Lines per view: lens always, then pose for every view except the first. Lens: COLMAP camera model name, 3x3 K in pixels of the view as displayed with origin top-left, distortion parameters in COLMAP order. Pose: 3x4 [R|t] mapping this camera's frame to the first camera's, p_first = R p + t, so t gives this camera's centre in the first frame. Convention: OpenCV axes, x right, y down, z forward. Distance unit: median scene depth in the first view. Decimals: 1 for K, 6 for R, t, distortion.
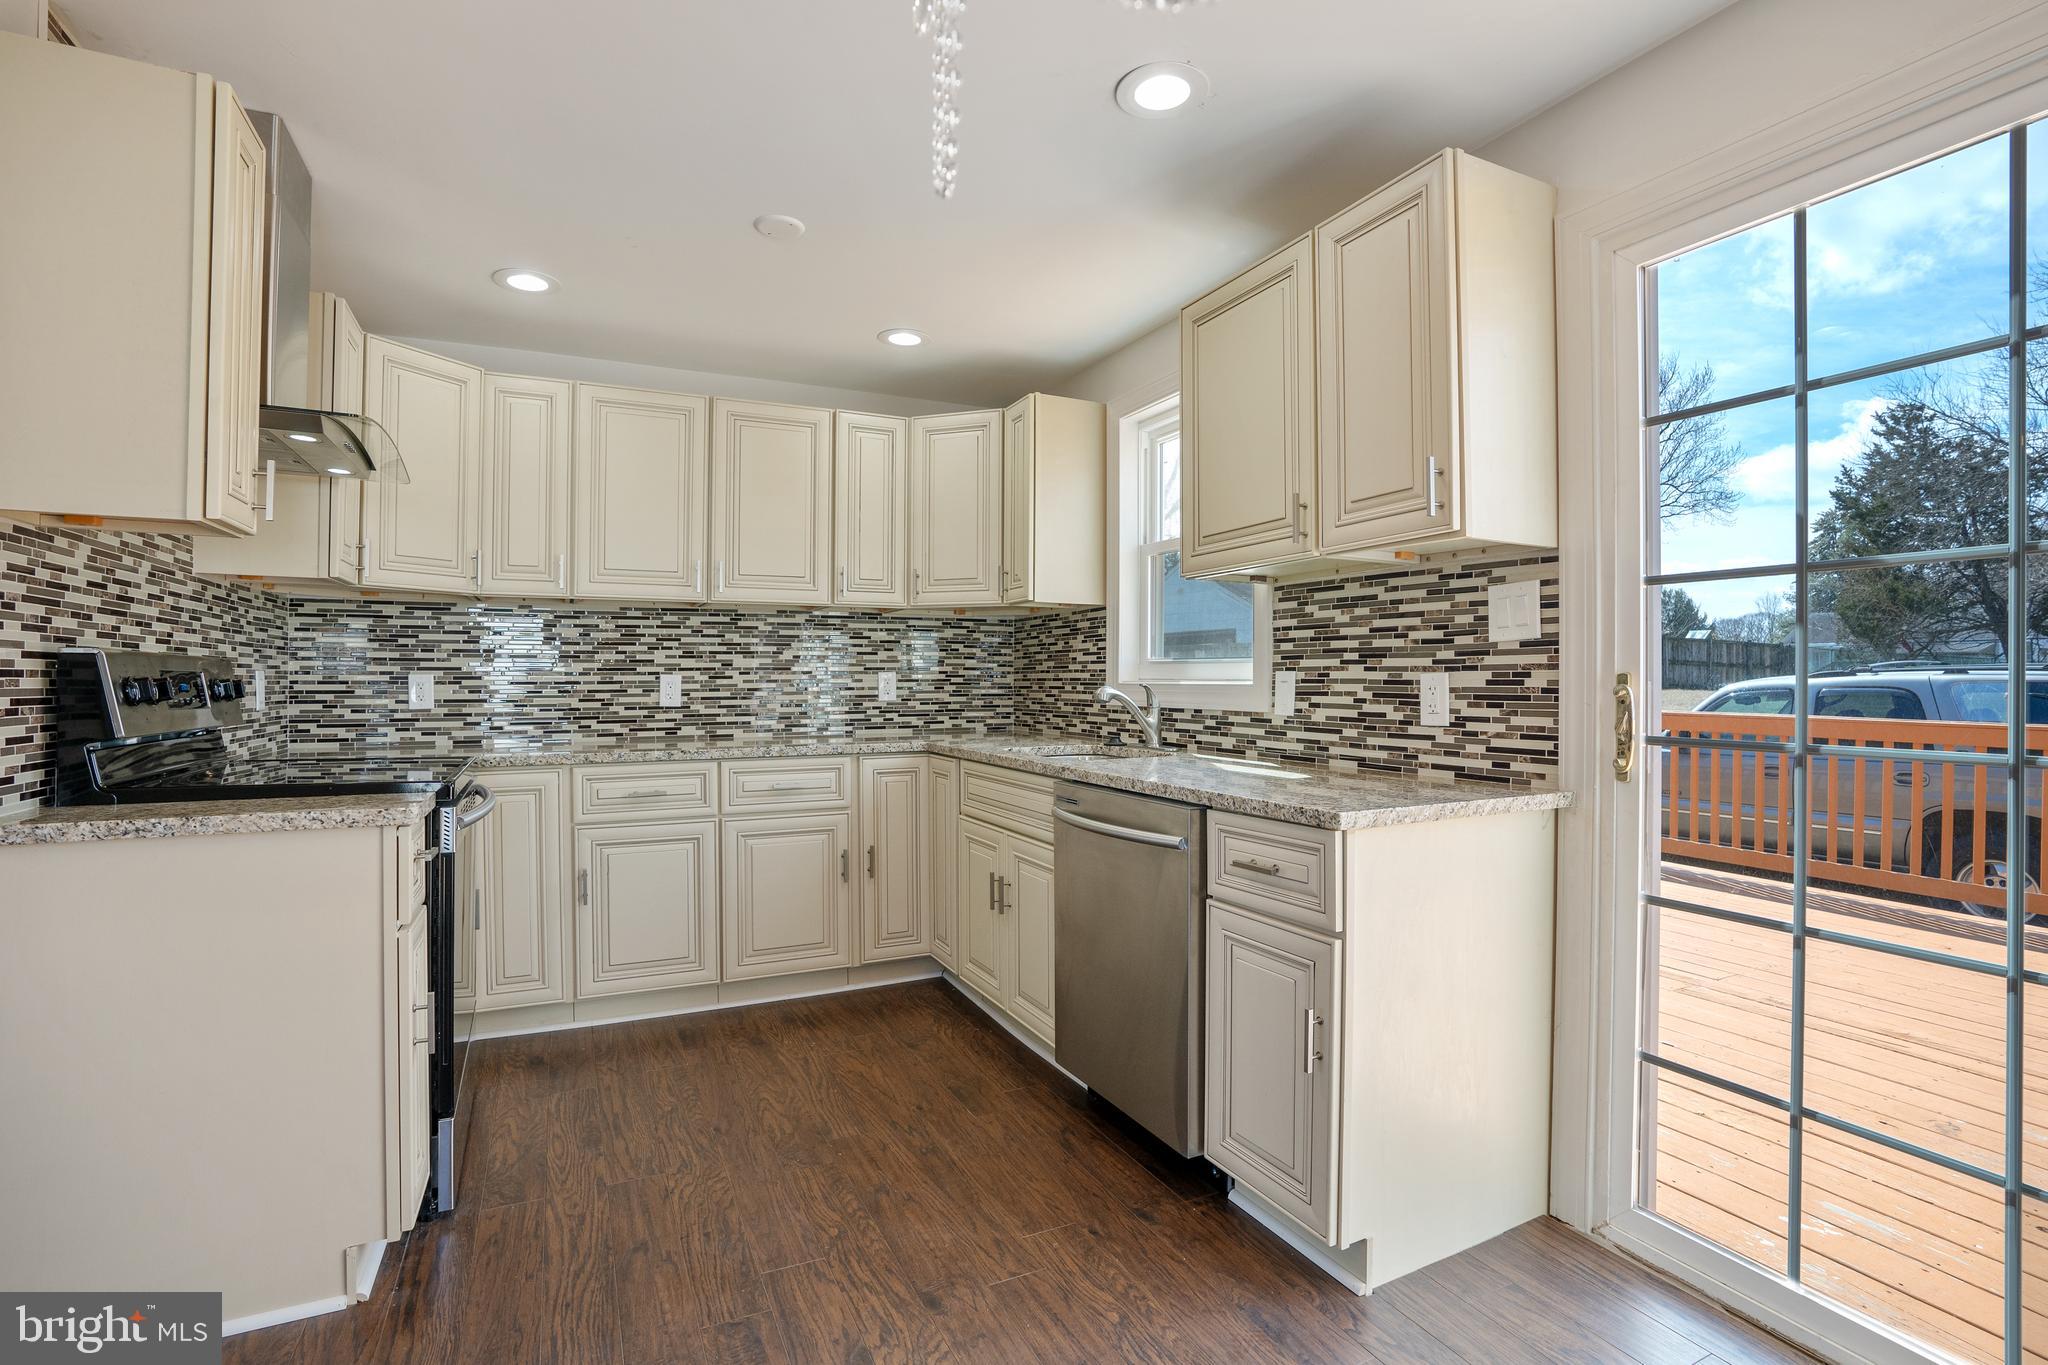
lens RADIAL K [[967.5, 0, 1015.4], [0, 967.5, 671.8], [0, 0, 1]] dist [-0.068368, 0.028816]
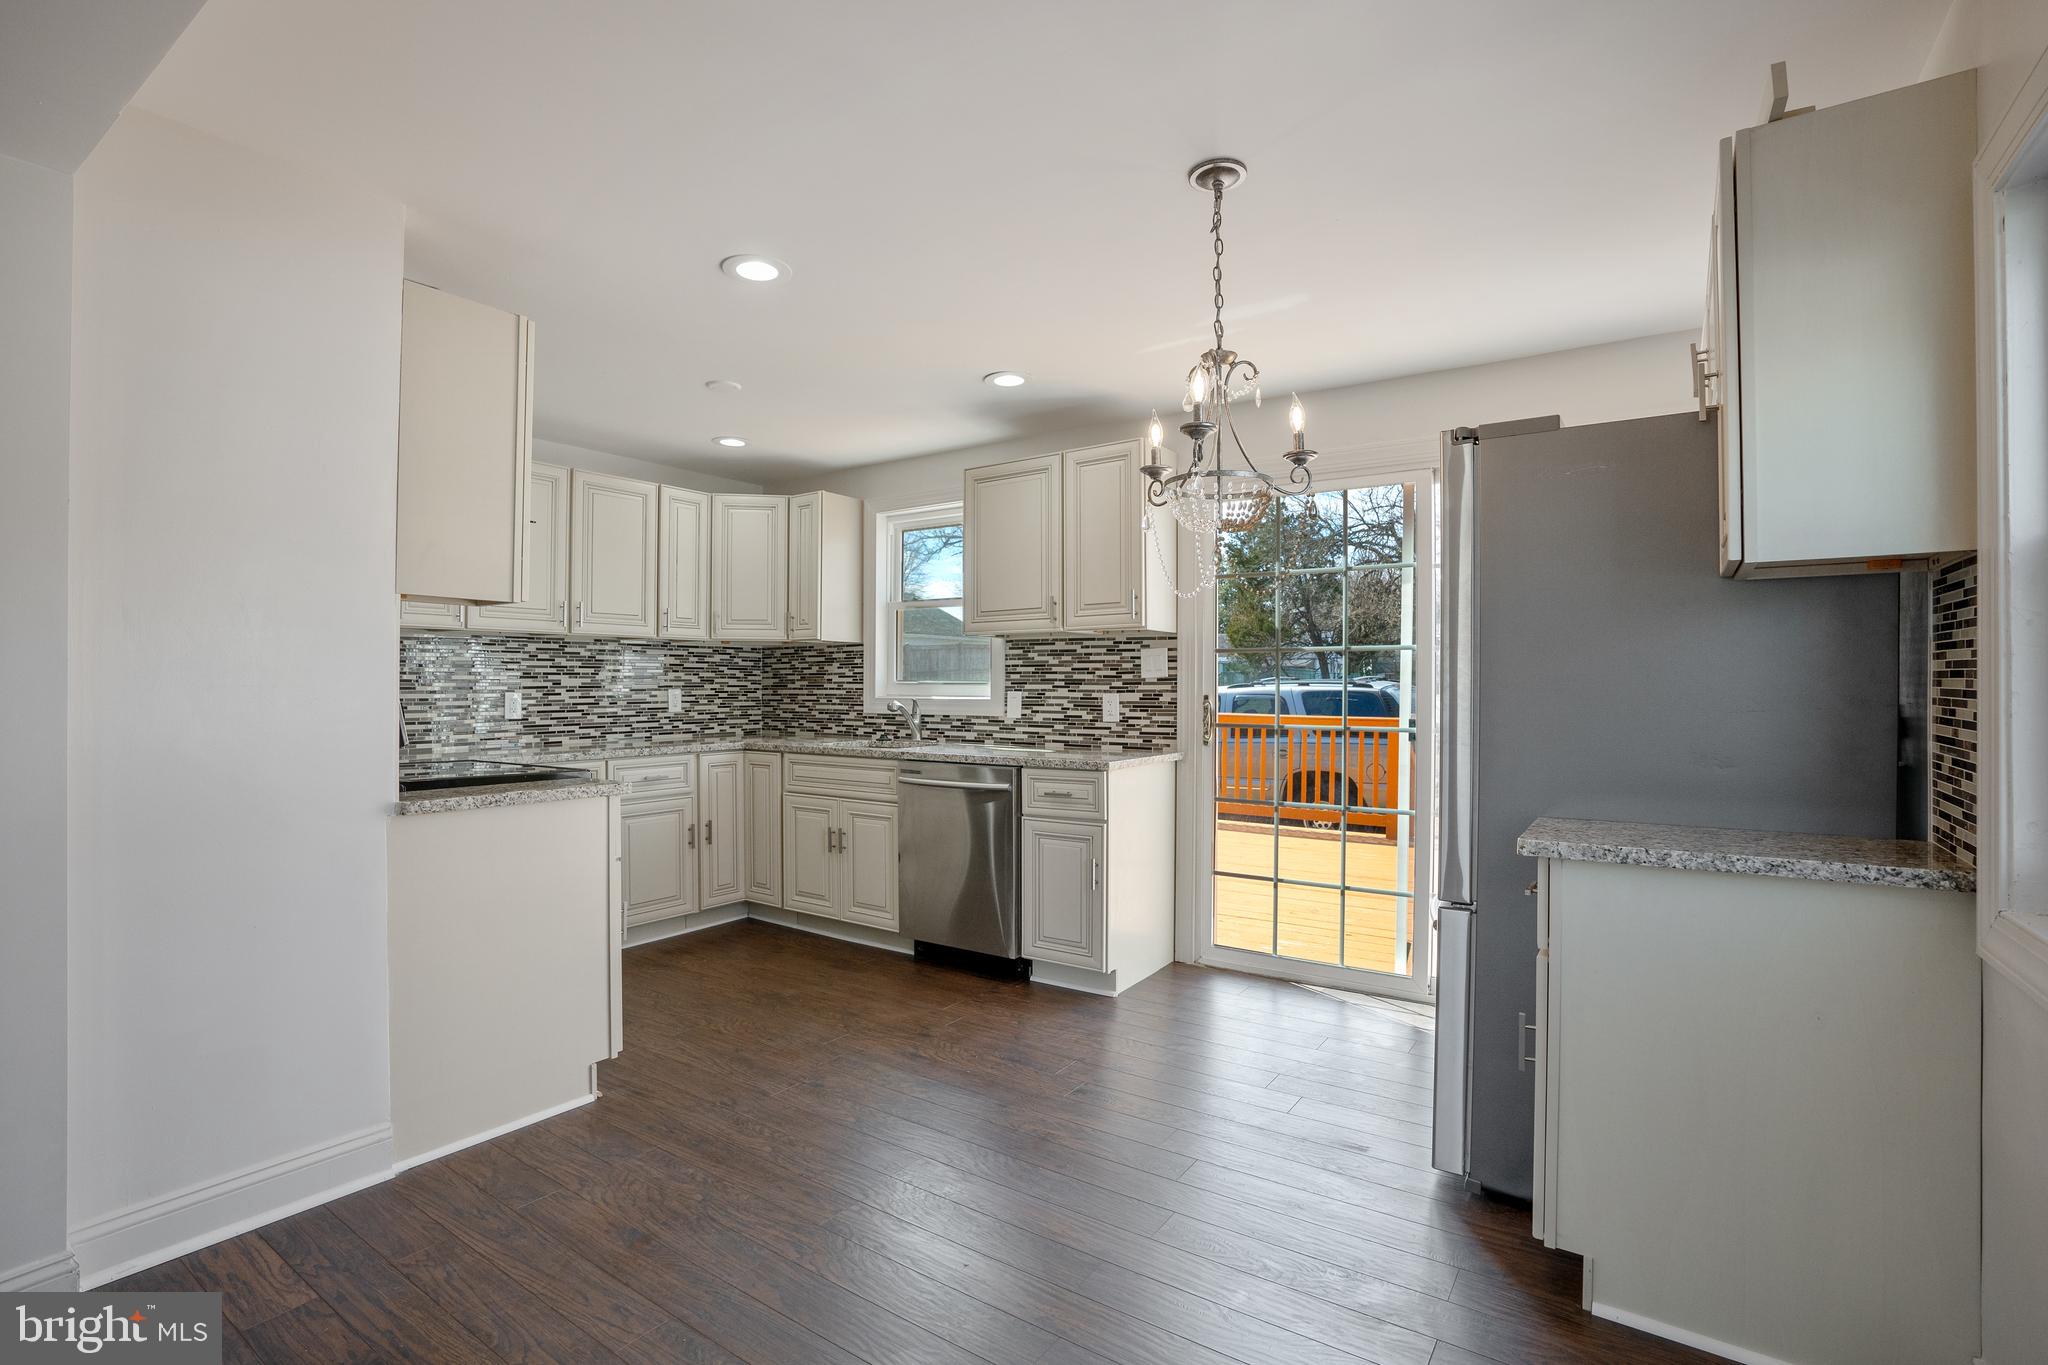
lens RADIAL K [[955.3, 0, 1024.0], [0, 955.3, 682.5], [0, 0, 1]] dist [-0.072623, 0.027034]
pose [[0.866433, 0.002443, 0.499287, -0.488229], [-0.004388, 0.999987, 0.002721, -0.018851], [-0.499273, -0.004549, 0.866433, -0.406523]]
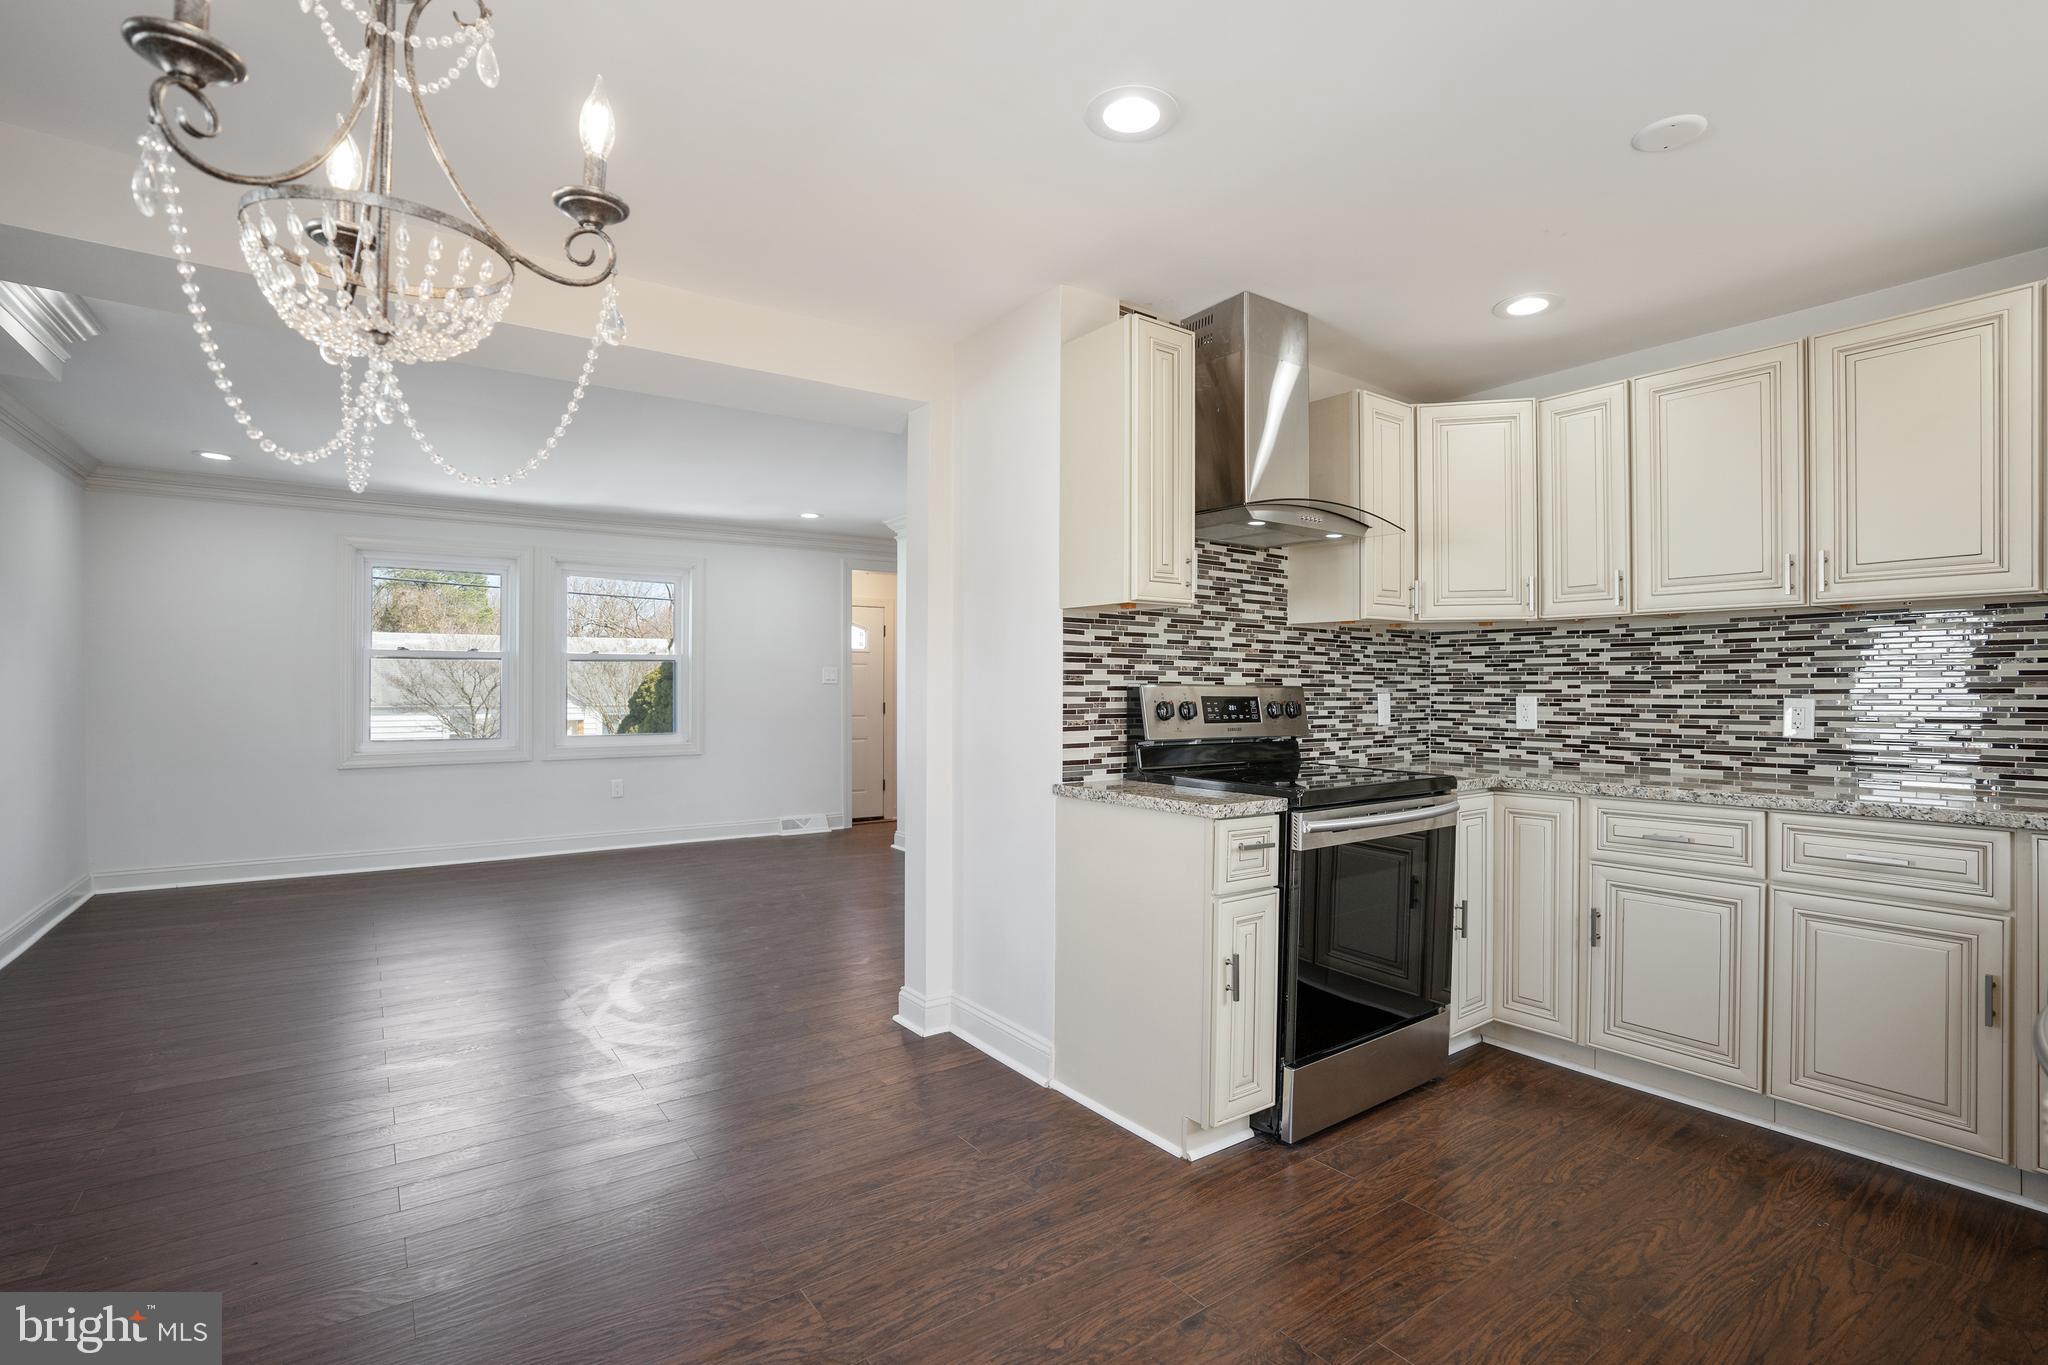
lens RADIAL K [[955.3, 0, 1024.0], [0, 955.3, 682.5], [0, 0, 1]] dist [-0.072623, 0.027034]
pose [[0.175023, -0.005343, -0.984550, 0.346766], [0.004714, 0.999978, -0.004588, -0.012011], [0.984553, -0.003838, 0.175044, 0.294170]]
